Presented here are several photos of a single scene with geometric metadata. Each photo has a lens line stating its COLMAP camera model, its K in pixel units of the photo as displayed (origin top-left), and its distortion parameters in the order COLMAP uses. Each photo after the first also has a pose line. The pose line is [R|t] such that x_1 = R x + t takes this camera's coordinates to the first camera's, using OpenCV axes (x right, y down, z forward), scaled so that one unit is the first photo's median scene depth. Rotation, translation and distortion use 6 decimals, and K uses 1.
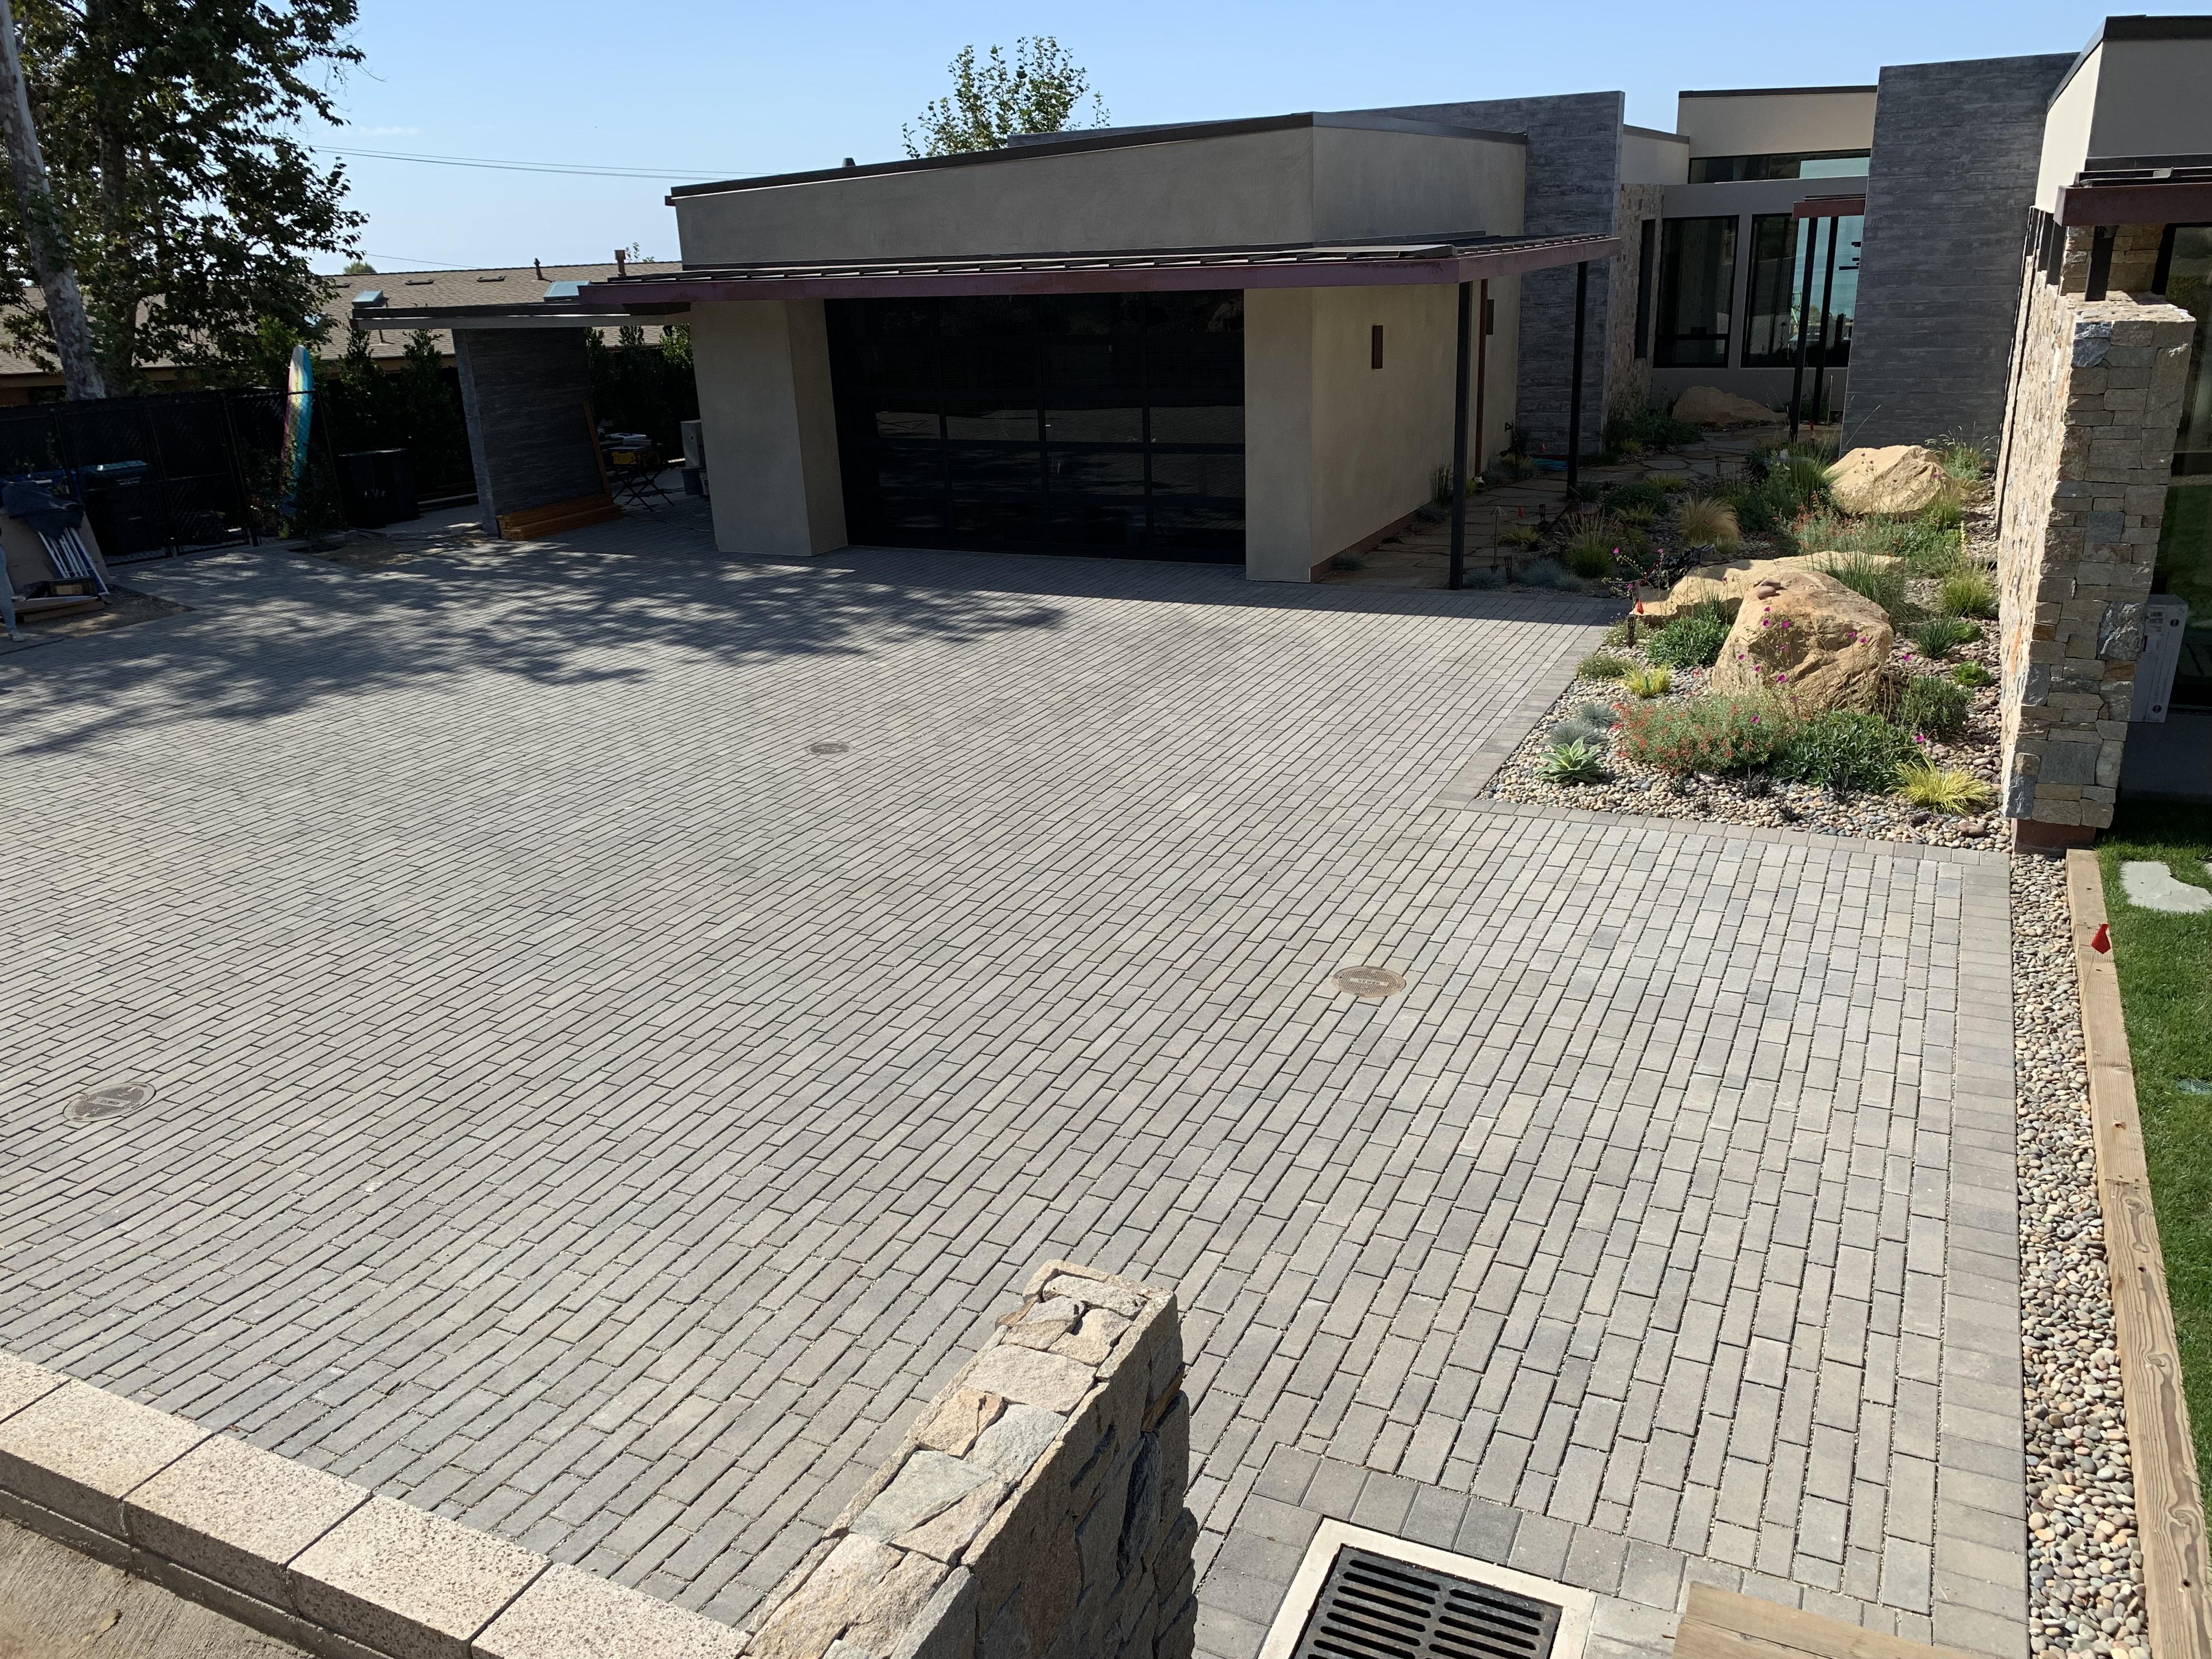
lens RADIAL K [[1676.7, 0, 1103.5], [0, 1676.7, 838.0], [0, 0, 1]] dist [0.012936, -0.031149]
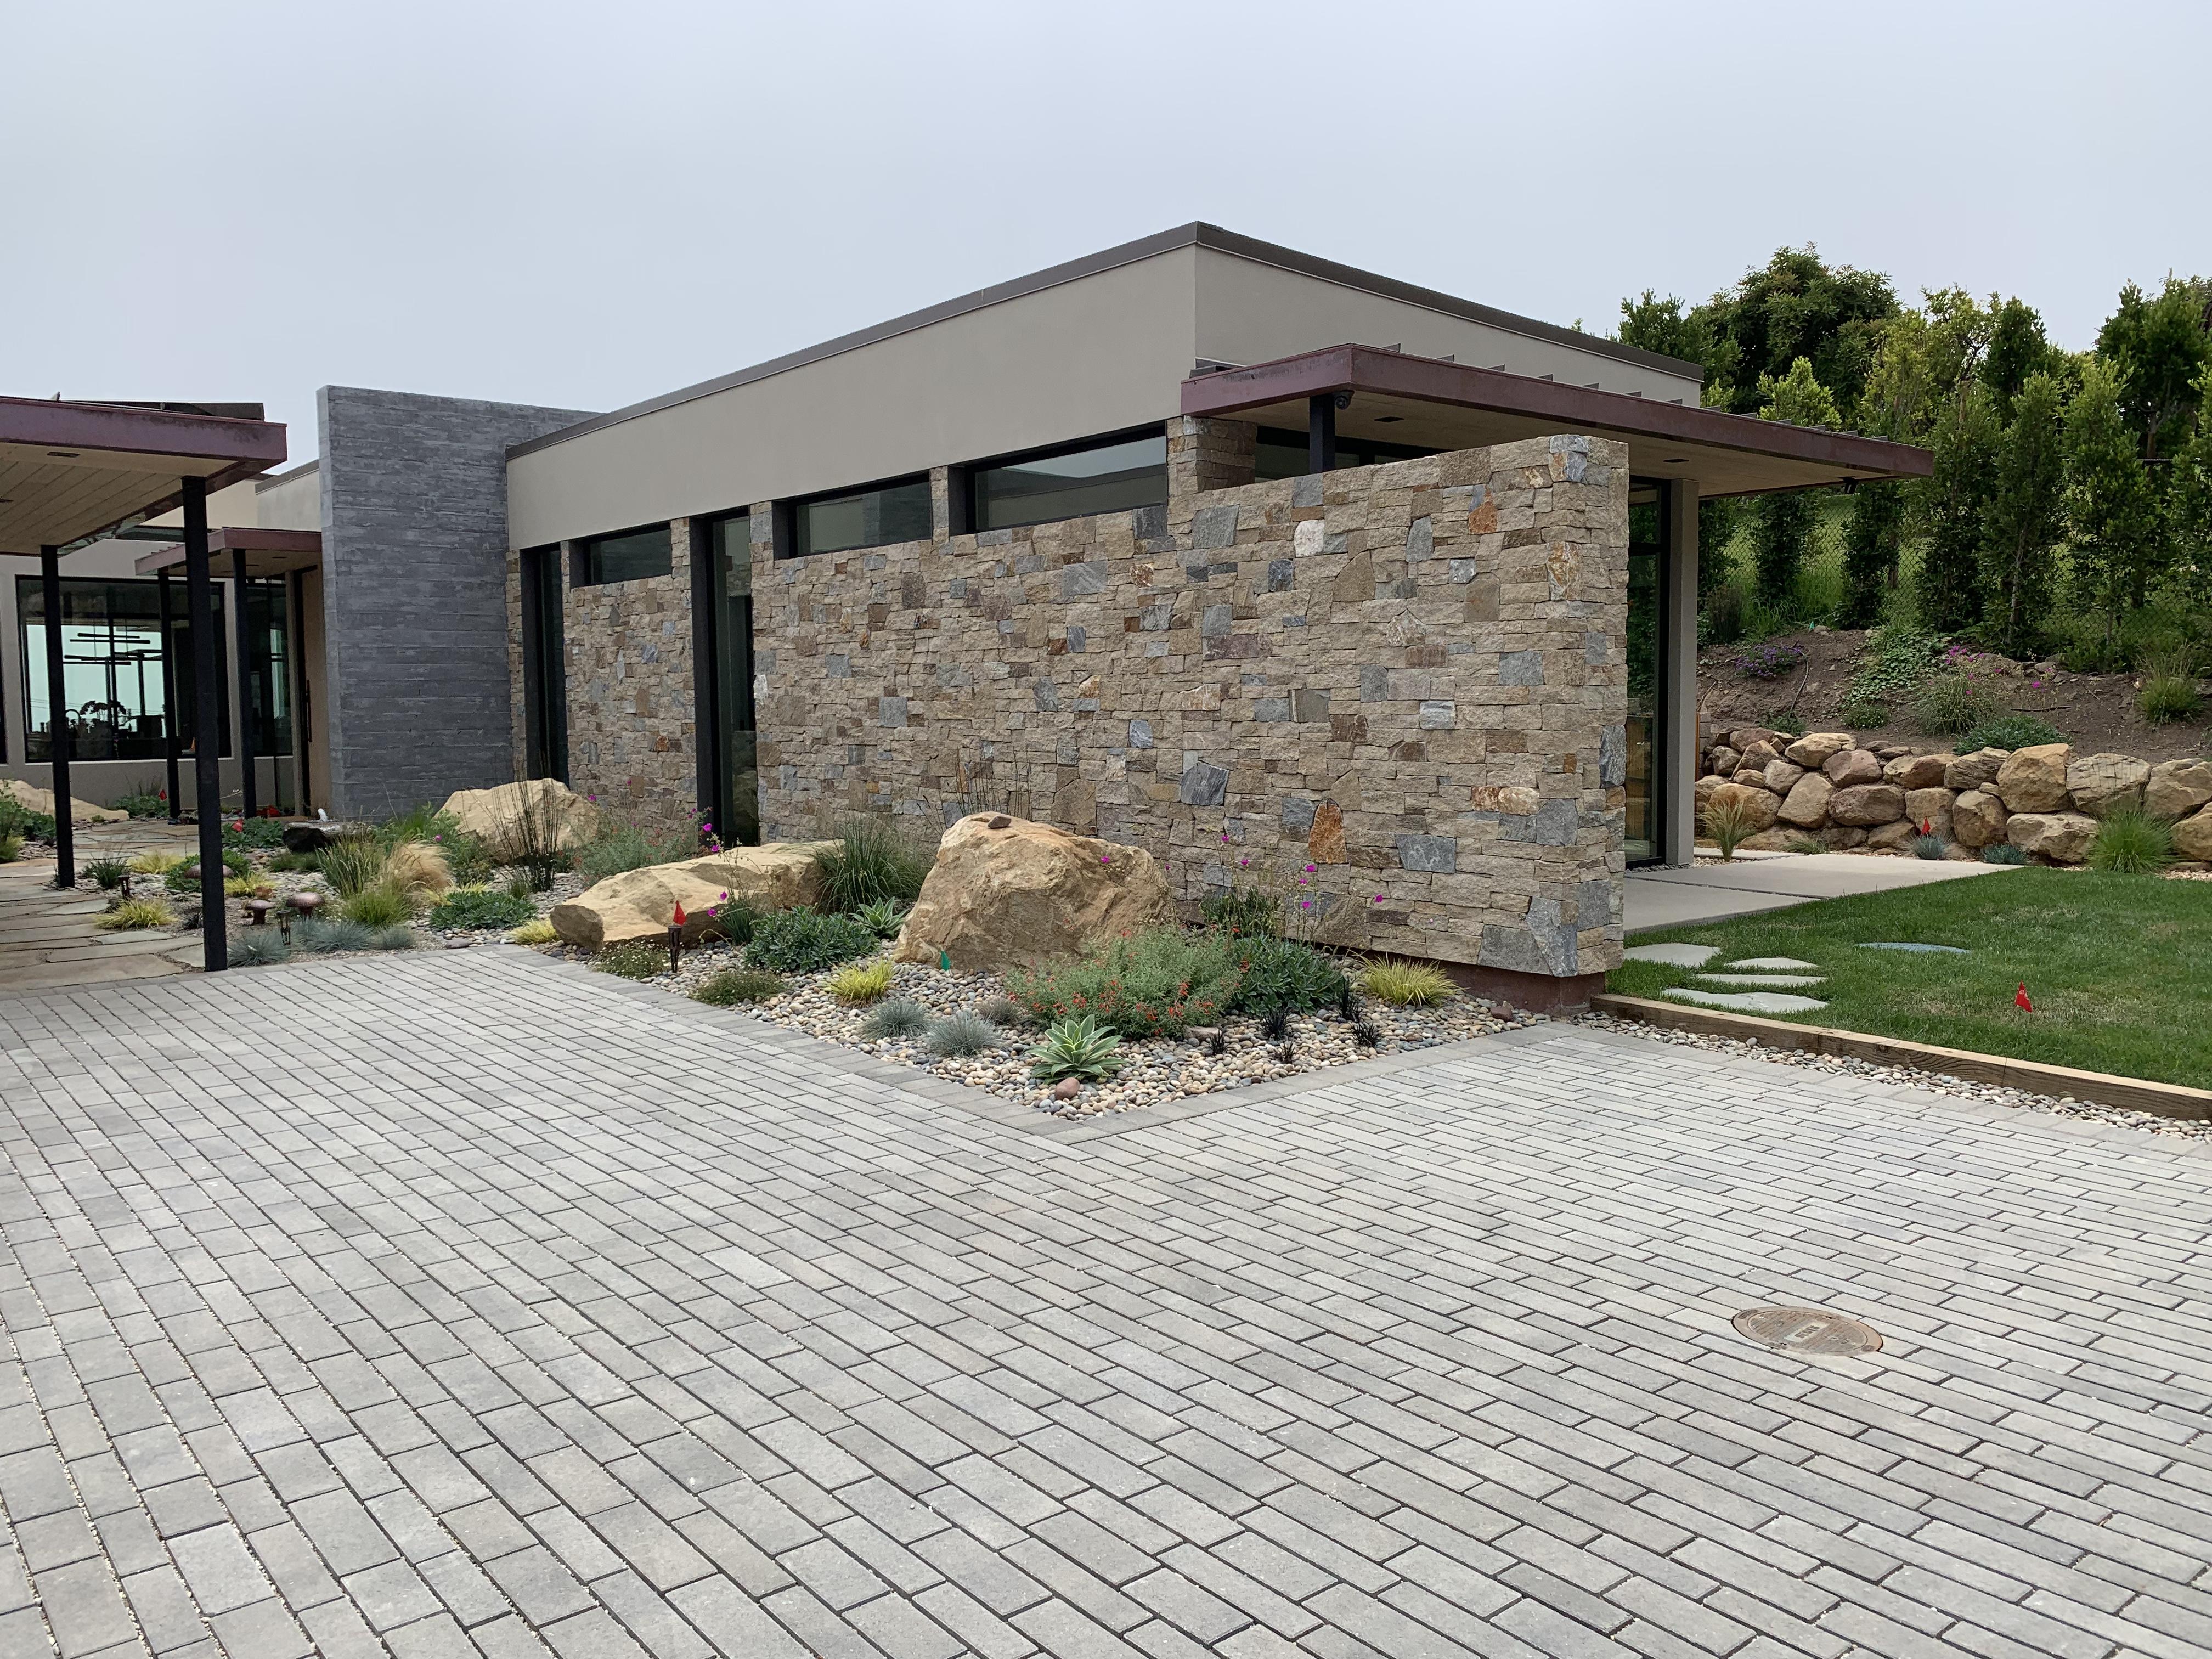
lens RADIAL K [[1676.7, 0, 1111.9], [0, 1676.7, 827.0], [0, 0, 1]] dist [0.012936, -0.031149]
pose [[0.422707, -0.033000, 0.905665, -0.163574], [0.296720, 0.949295, -0.103901, -0.030257], [-0.856315, 0.312649, 0.411066, 0.366479]]
